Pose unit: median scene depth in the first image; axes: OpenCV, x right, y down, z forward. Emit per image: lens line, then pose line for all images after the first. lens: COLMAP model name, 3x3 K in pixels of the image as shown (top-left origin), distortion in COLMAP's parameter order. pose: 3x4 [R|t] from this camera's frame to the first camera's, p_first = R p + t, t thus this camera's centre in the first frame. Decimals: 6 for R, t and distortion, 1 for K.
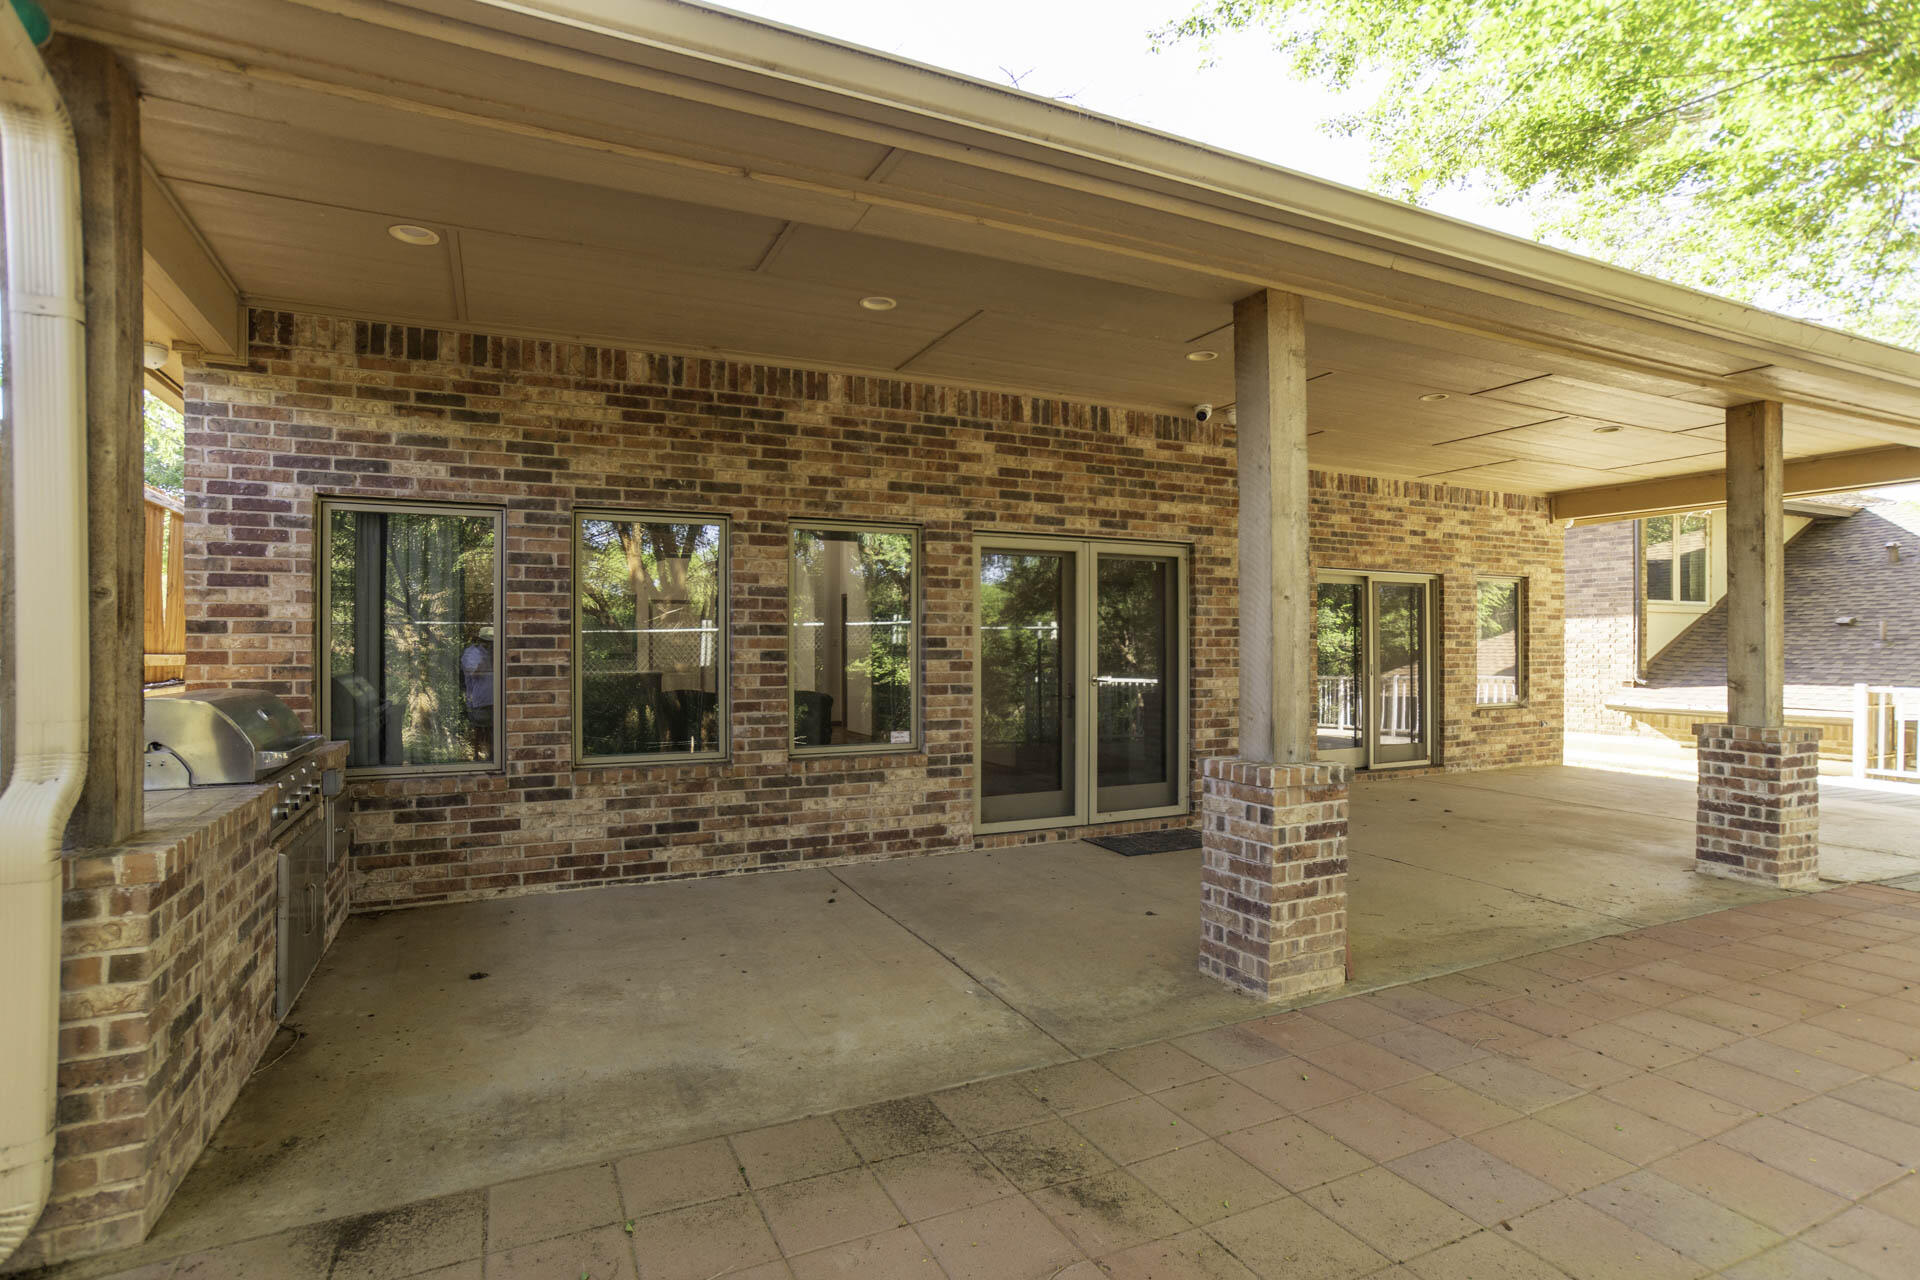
lens RADIAL K [[931.8, 0, 960.0], [0, 931.8, 640.0], [0, 0, 1]] dist [-0.102238, 0.079298]
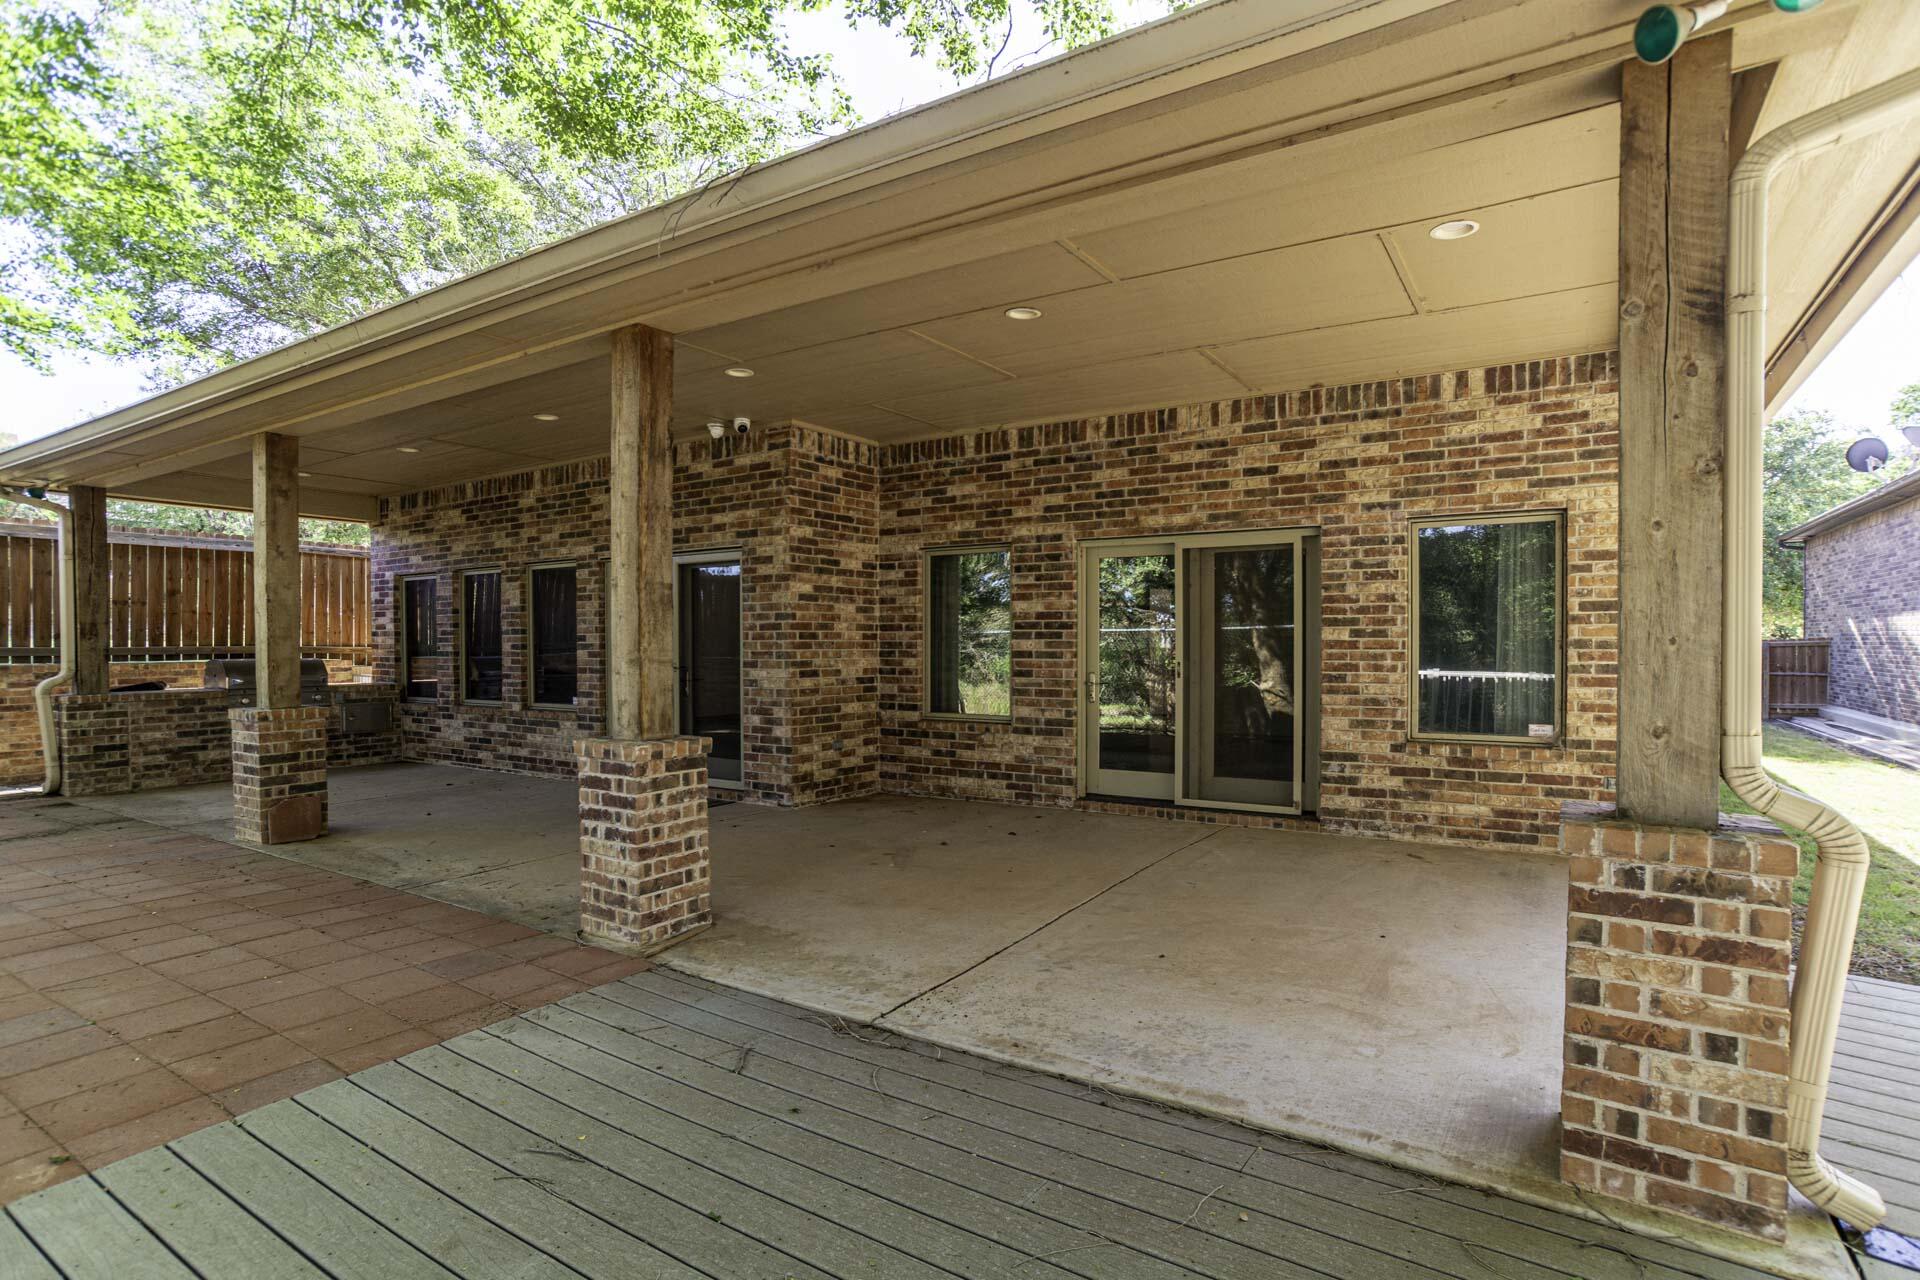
lens RADIAL K [[921.7, 0, 952.9], [0, 921.7, 651.6], [0, 0, 1]] dist [-0.094195, 0.066388]
pose [[0.559062, 0.007783, -0.829089, 1.502893], [0.009496, 0.999830, 0.015789, 0.006672], [0.829071, -0.016700, 0.558893, 0.689839]]
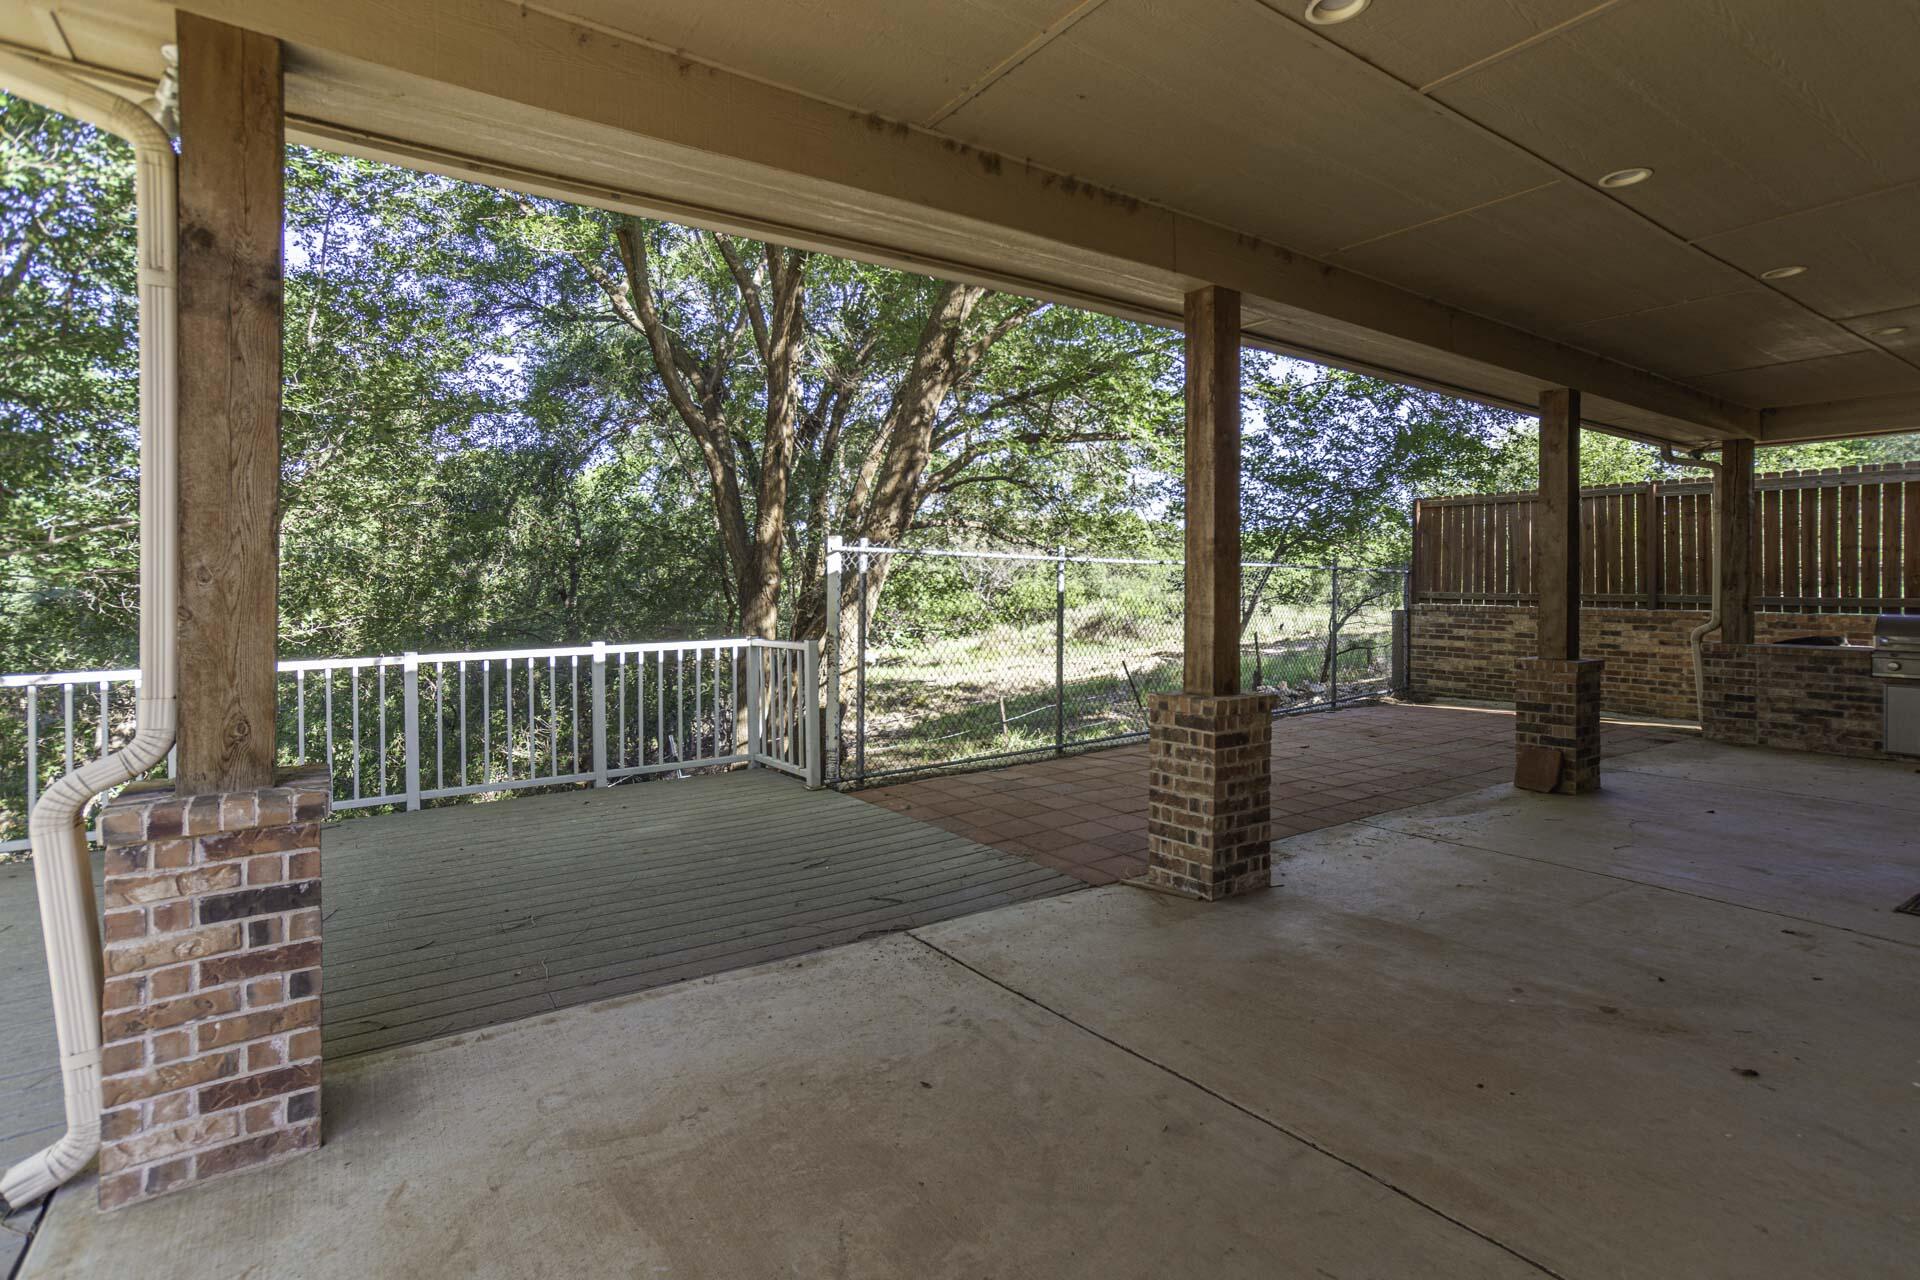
lens RADIAL K [[1019.5, 0, 930.9], [0, 1019.5, 585.1], [0, 0, 1]] dist [-0.122089, 0.087071]
pose [[-0.982161, -0.005511, -0.187961, 1.143115], [-0.004541, 0.999974, -0.005591, 0.004580], [0.187987, -0.004637, -0.982161, 1.614759]]
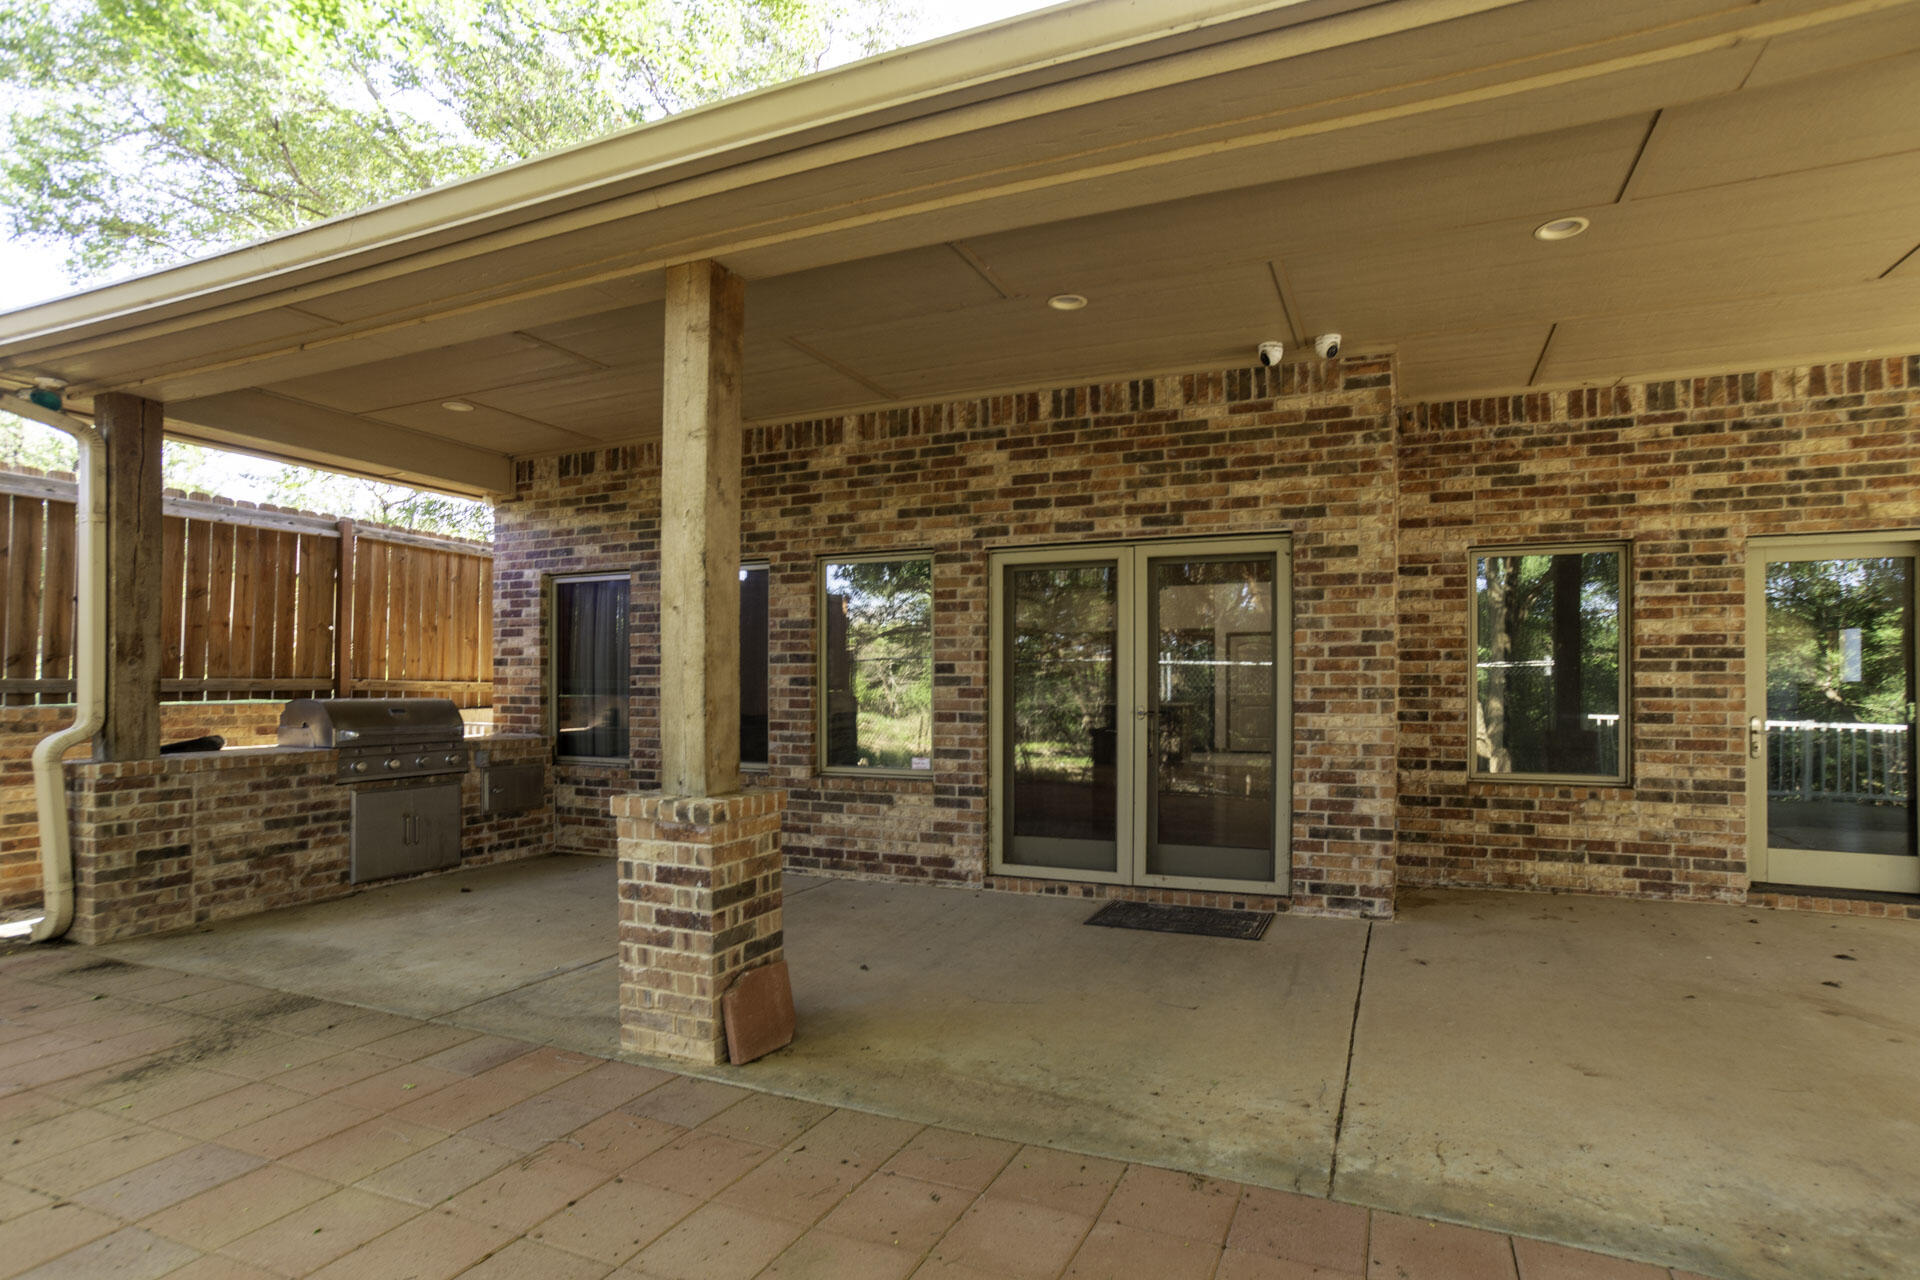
lens RADIAL K [[954.8, 0, 985.4], [0, 954.8, 676.8], [0, 0, 1]] dist [-0.094978, 0.068249]
pose [[0.683594, -0.004330, -0.729850, 0.734725], [0.005258, 0.999986, -0.001008, 0.013082], [0.729843, -0.003148, 0.683607, 0.354353]]
